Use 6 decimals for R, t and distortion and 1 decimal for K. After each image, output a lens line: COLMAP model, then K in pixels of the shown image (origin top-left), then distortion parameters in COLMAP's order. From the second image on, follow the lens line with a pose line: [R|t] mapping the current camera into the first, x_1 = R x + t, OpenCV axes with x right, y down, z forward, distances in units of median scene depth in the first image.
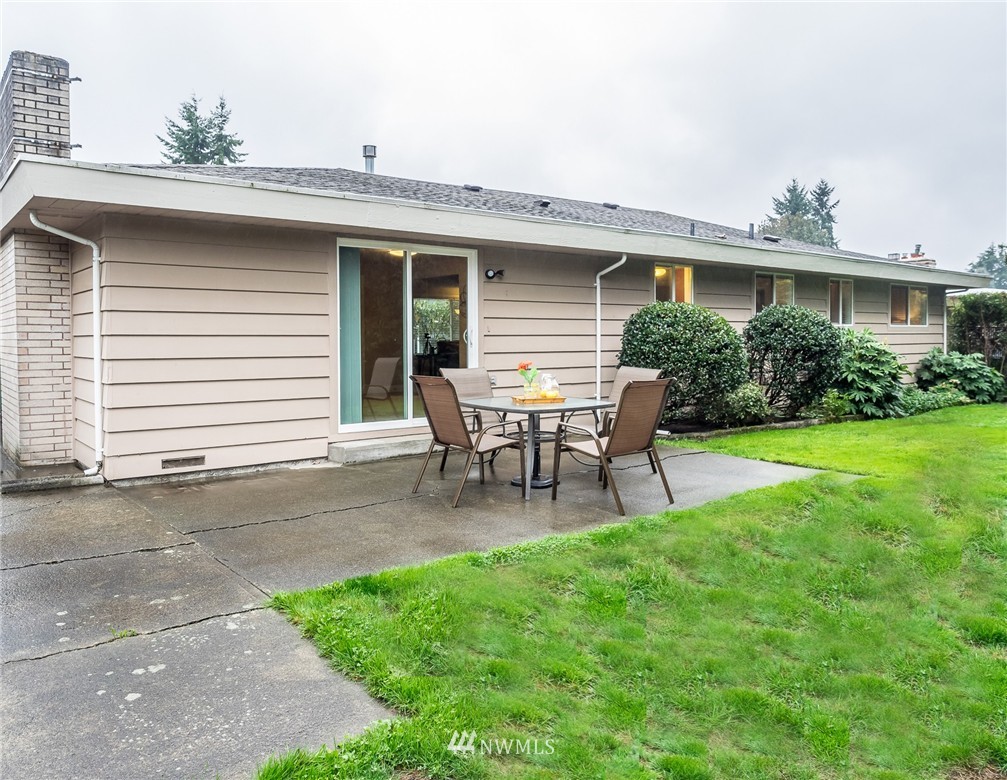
lens RADIAL K [[779.2, 0, 494.5], [0, 779.2, 363.3], [0, 0, 1]] dist [-0.006433, 0.000264]
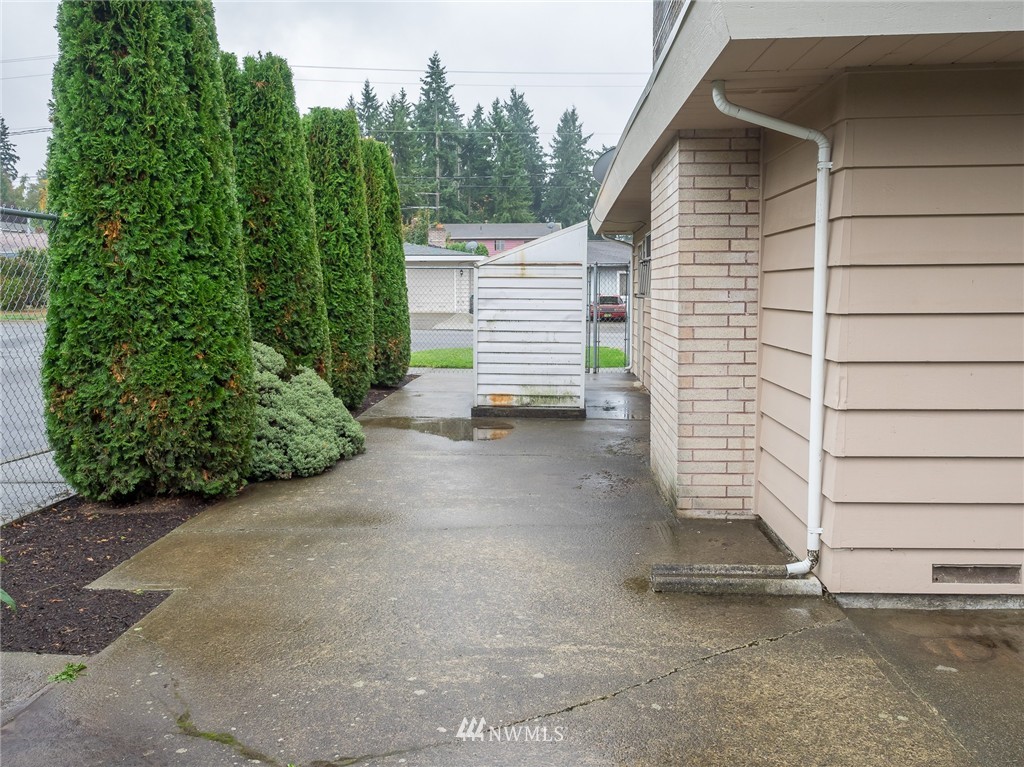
lens RADIAL K [[952.1, 0, 510.2], [0, 952.1, 383.5], [0, 0, 1]] dist [0.011498, 0.000000]
pose [[0.765511, 0.061226, -0.640503, -0.226893], [-0.015524, 0.996930, 0.076743, -0.031065], [0.643235, -0.048804, 0.764112, 0.331031]]
